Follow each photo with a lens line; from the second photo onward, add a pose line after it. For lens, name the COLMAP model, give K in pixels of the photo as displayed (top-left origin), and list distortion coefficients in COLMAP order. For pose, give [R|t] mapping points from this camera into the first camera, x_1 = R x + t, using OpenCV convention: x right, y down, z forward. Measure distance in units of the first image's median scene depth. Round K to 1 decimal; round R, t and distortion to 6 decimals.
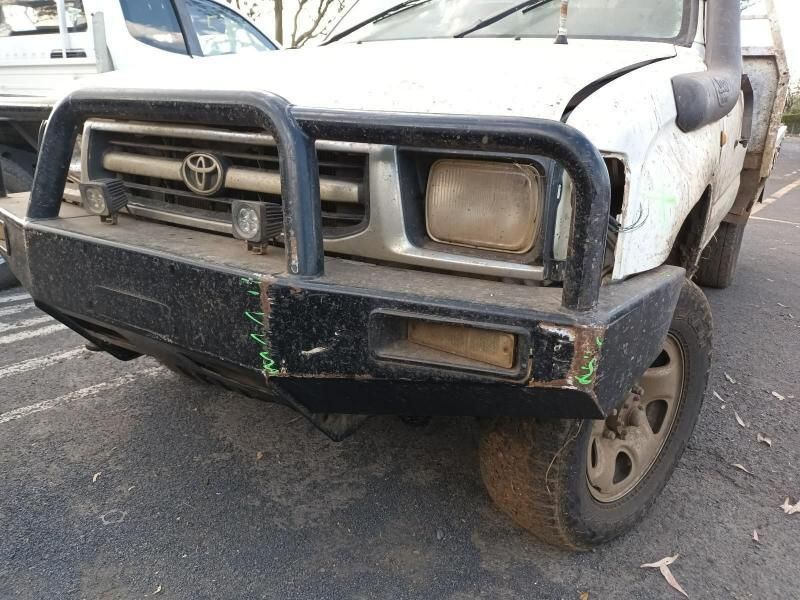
lens RADIAL K [[605.2, 0, 402.2], [0, 605.2, 303.8], [0, 0, 1]] dist [0.038494, -0.052718]
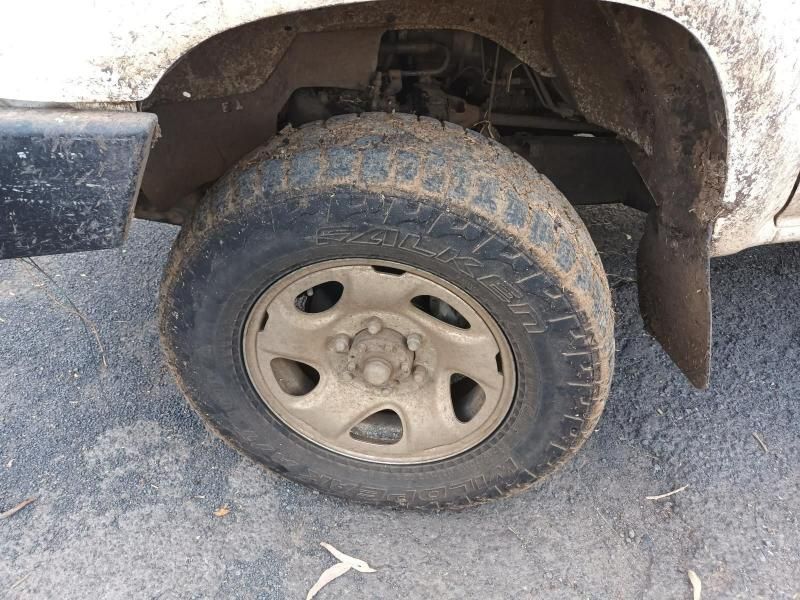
lens RADIAL K [[605.2, 0, 404.5], [0, 605.2, 303.1], [0, 0, 1]] dist [0.038494, -0.052718]
pose [[0.659638, 0.437519, -0.611110, 0.946361], [-0.238239, 0.892886, 0.382096, -0.167436], [0.712825, -0.106454, 0.693215, 0.708679]]
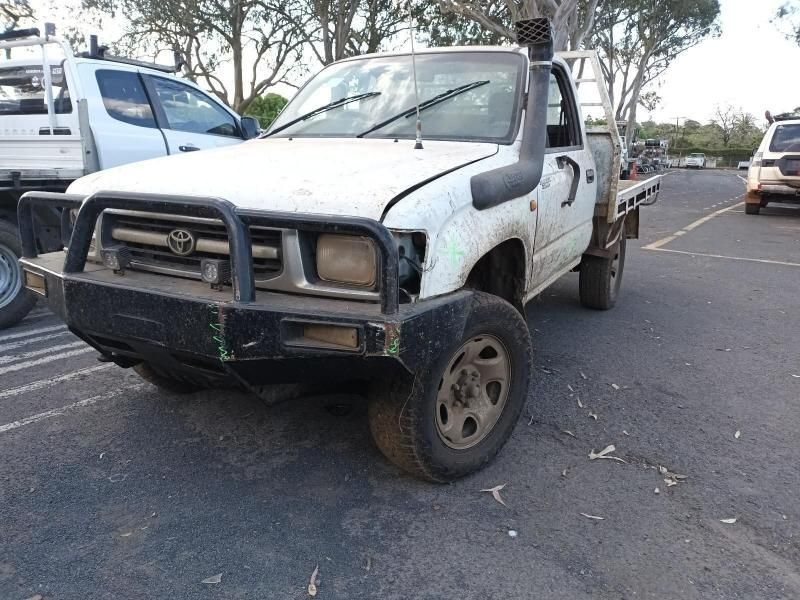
lens RADIAL K [[605.2, 0, 403.4], [0, 605.2, 299.2], [0, 0, 1]] dist [0.038494, -0.052718]
pose [[0.997775, -0.031244, 0.058891, 0.157071], [0.035113, 0.997211, -0.065862, 0.062070], [-0.056669, 0.067784, 0.996089, -0.621532]]
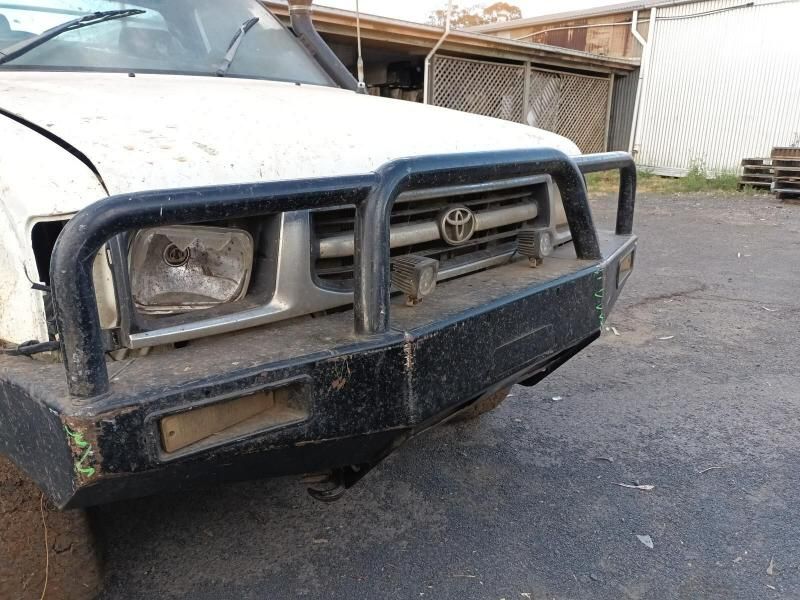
lens RADIAL K [[605.2, 0, 407.0], [0, 605.2, 298.9], [0, 0, 1]] dist [0.038494, -0.052718]
pose [[0.199876, -0.306491, 0.930652, -1.409512], [0.309480, 0.920943, 0.236826, -0.381385], [-0.929662, 0.240682, 0.278927, 0.818743]]
